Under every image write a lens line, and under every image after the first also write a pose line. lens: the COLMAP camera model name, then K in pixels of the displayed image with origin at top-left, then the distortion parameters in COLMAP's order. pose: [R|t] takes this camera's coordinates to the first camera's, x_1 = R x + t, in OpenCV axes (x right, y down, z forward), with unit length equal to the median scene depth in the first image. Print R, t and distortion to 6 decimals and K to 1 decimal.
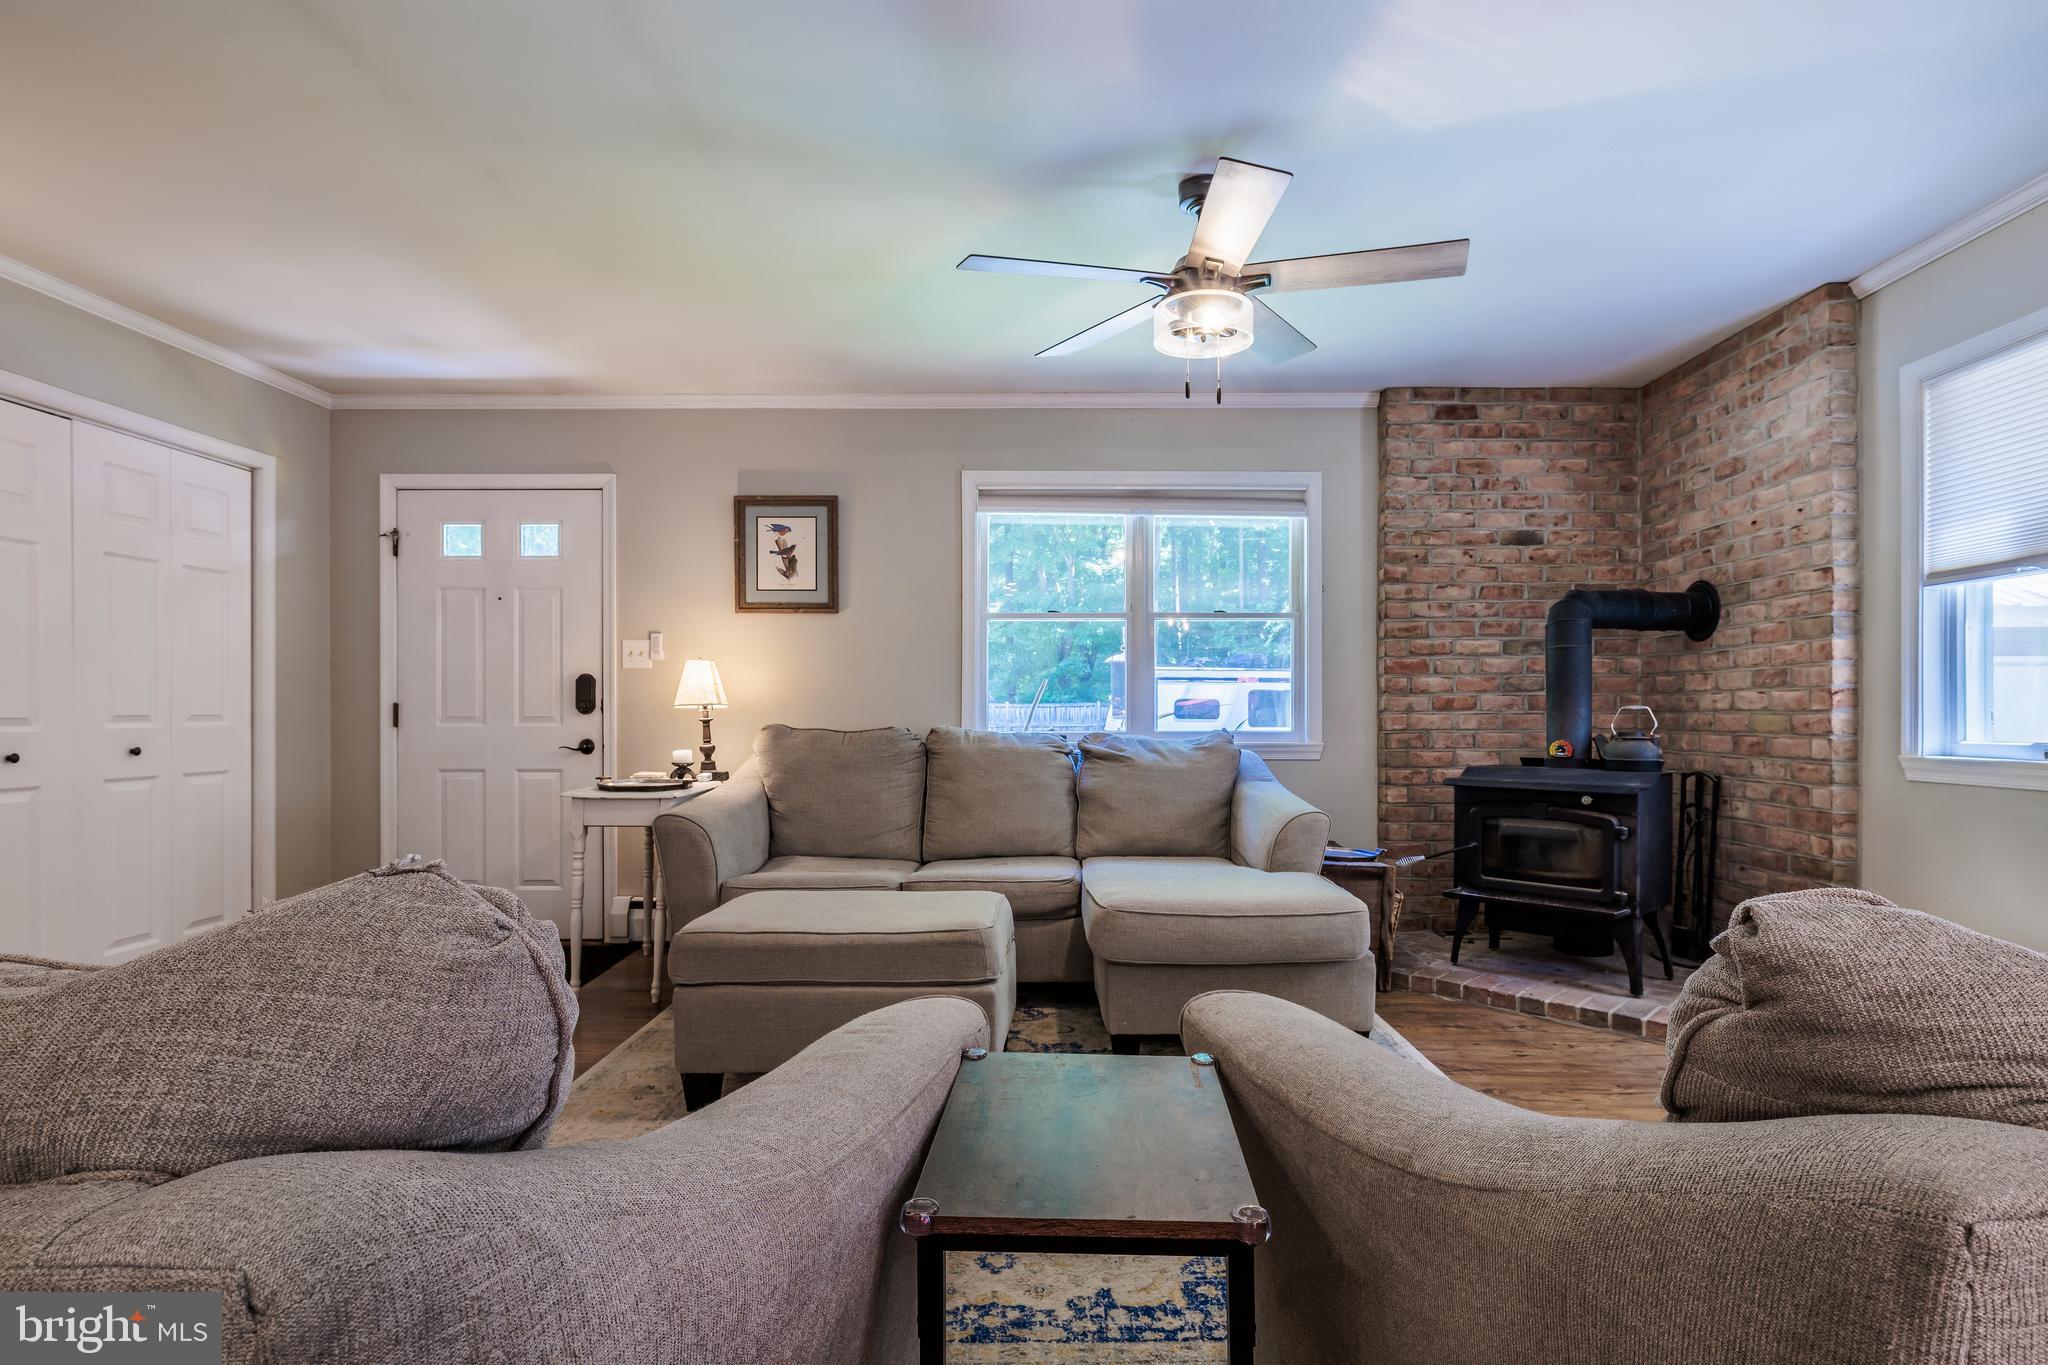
lens RADIAL K [[1046.4, 0, 1052.1], [0, 1046.4, 718.4], [0, 0, 1]] dist [-0.005476, -0.000066]
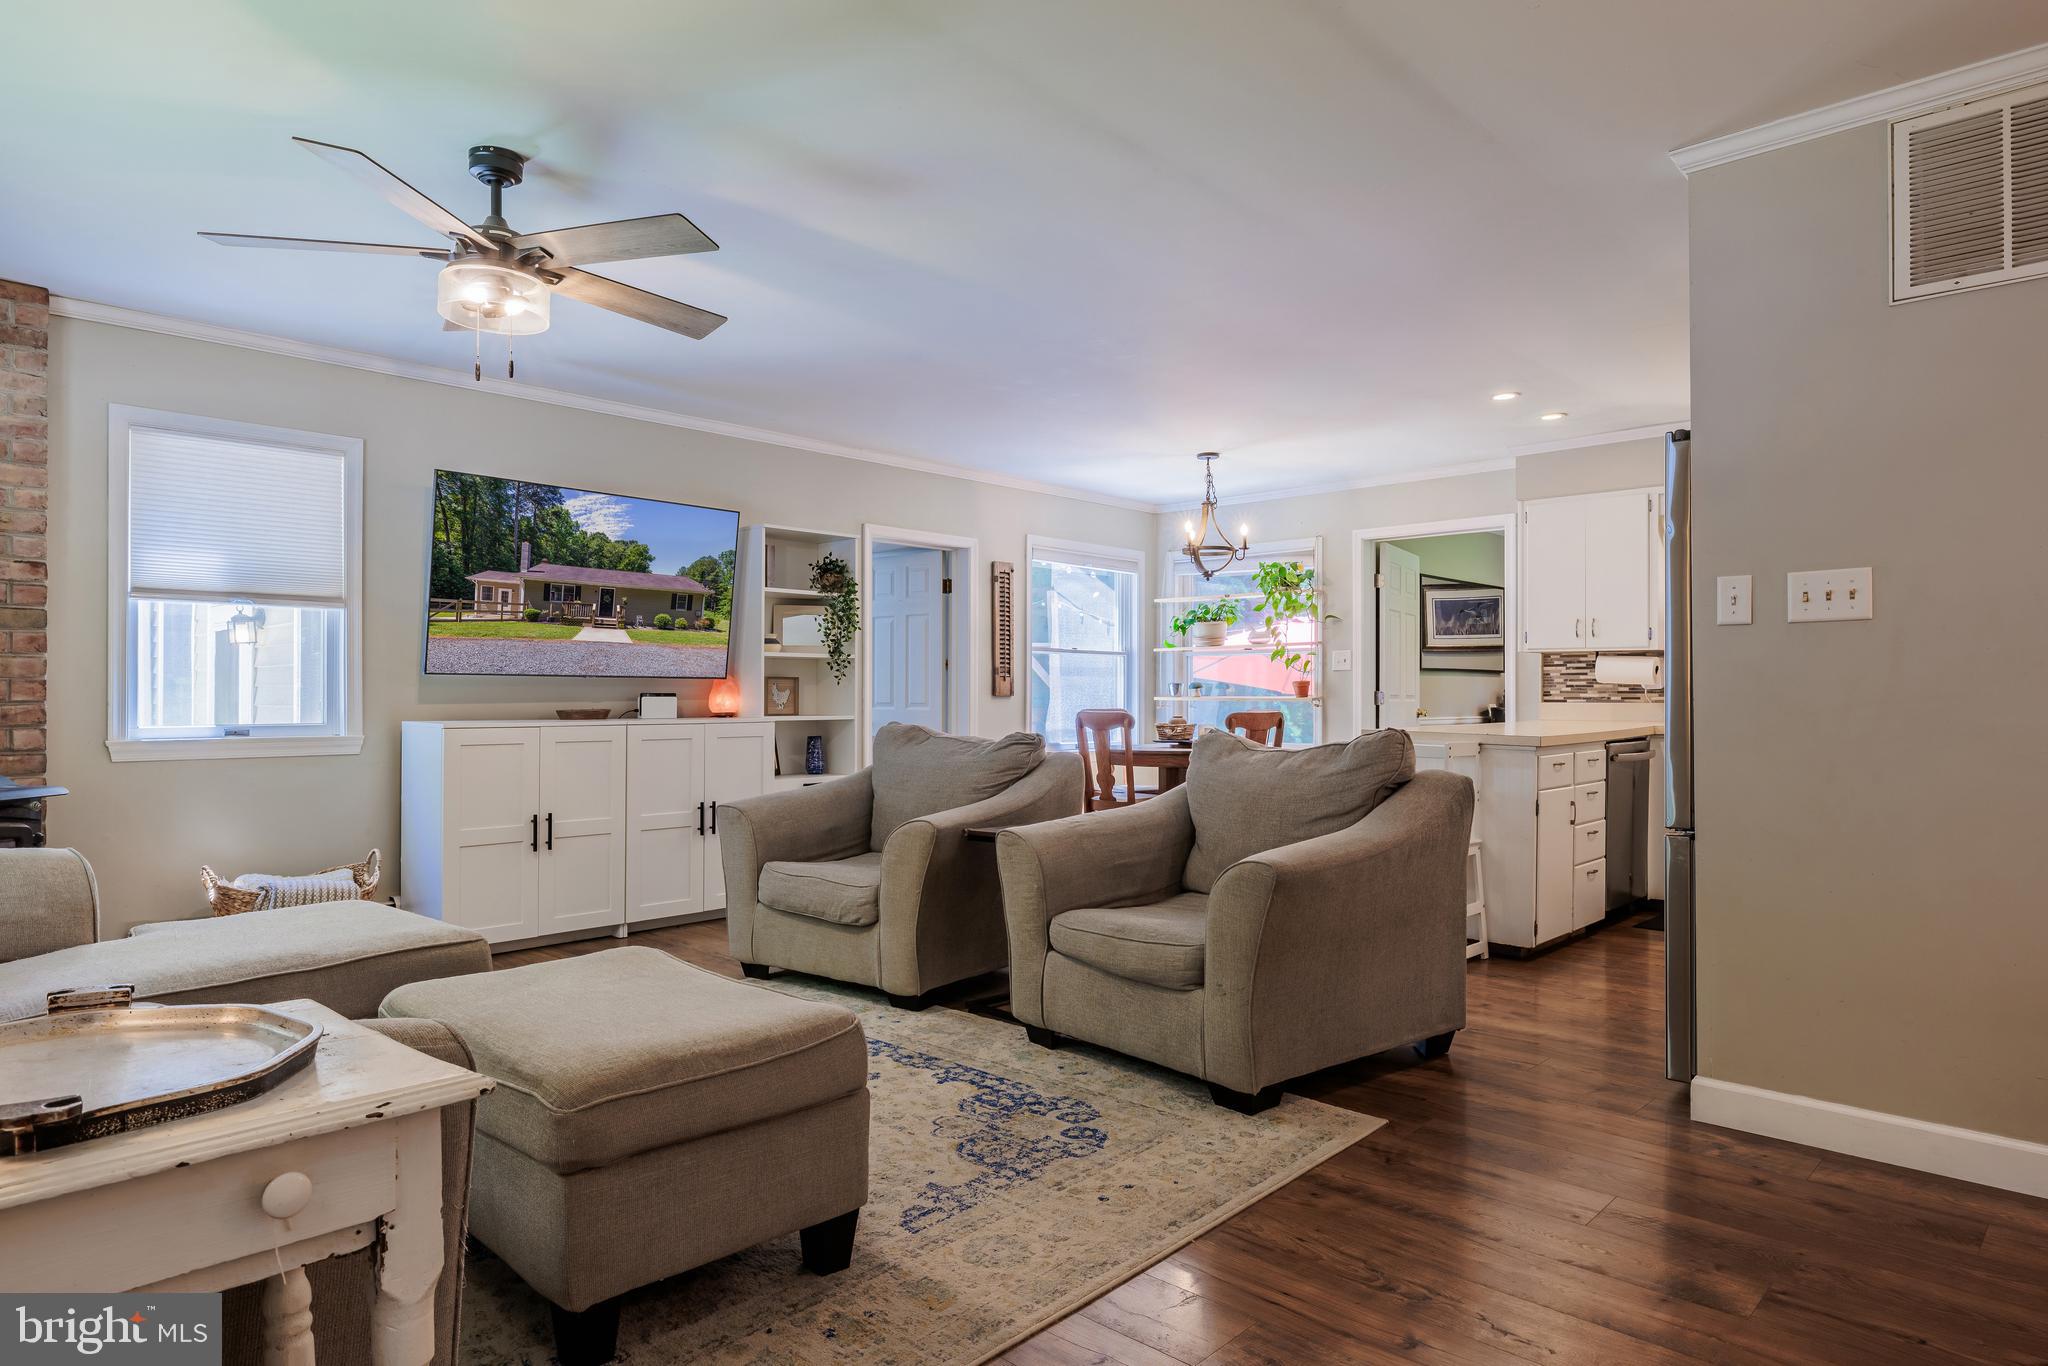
lens RADIAL K [[1164.1, 0, 1084.9], [0, 1164.1, 690.6], [0, 0, 1]] dist [0.003110, -0.018960]
pose [[-0.748926, 0.009259, 0.662589, -0.596400], [0.006900, 0.999957, -0.006175, -0.003207], [-0.662618, -0.000052, -0.748957, 0.896357]]
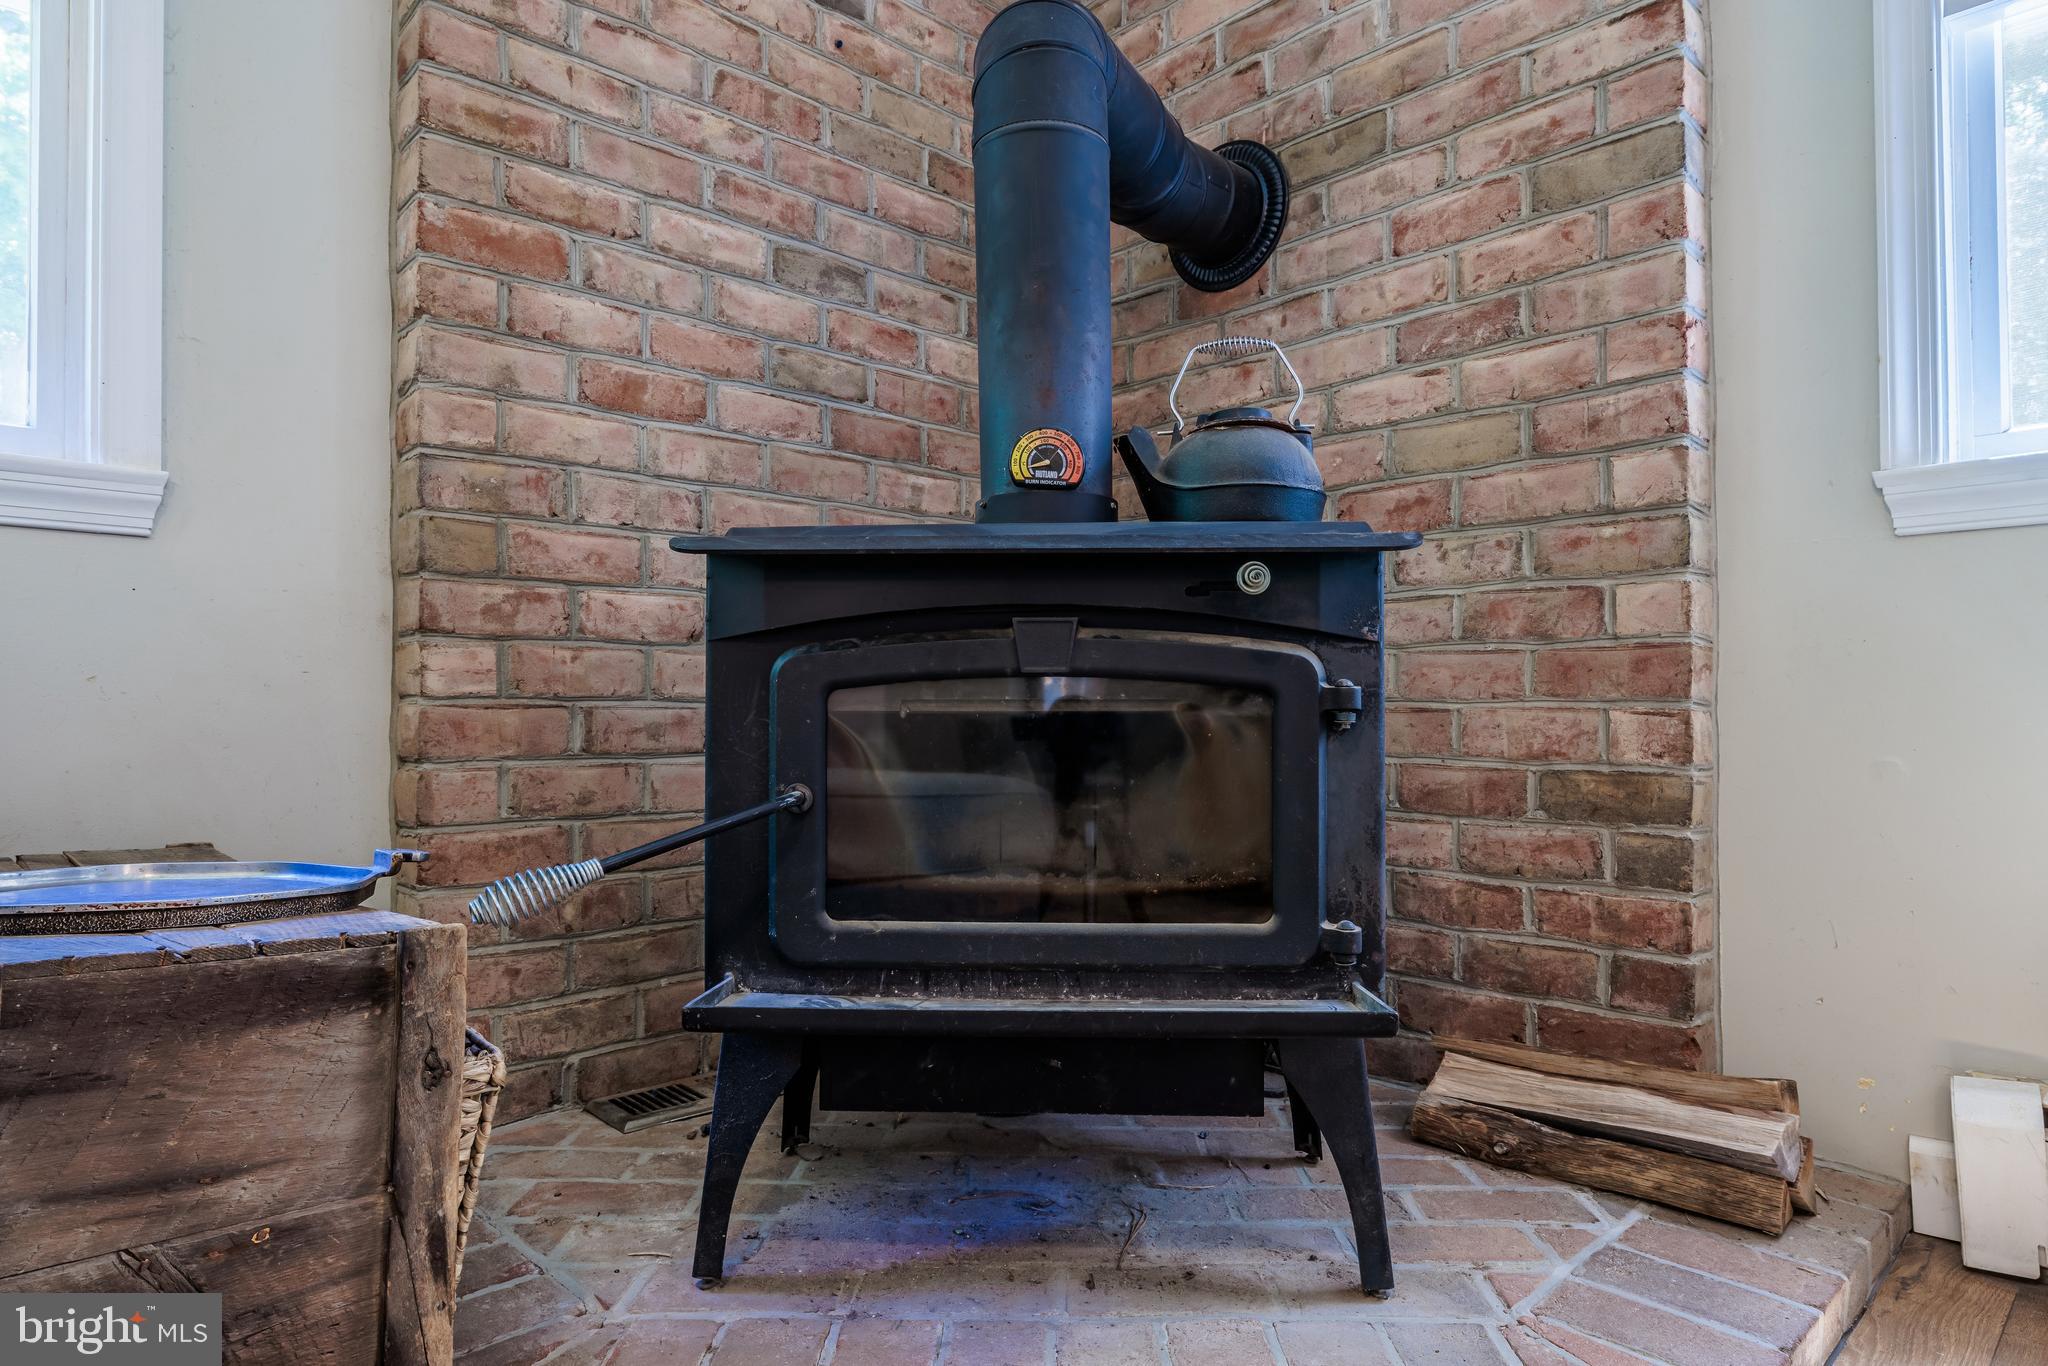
lens RADIAL K [[1208.9, 0, 1027.4], [0, 1208.9, 690.0], [0, 0, 1]] dist [-0.001775, 0.001417]
pose [[0.717924, 0.010777, 0.696038, 0.210087], [0.005656, 0.999757, -0.021313, 0.088243], [-0.696099, 0.019238, 0.717688, 0.653043]]
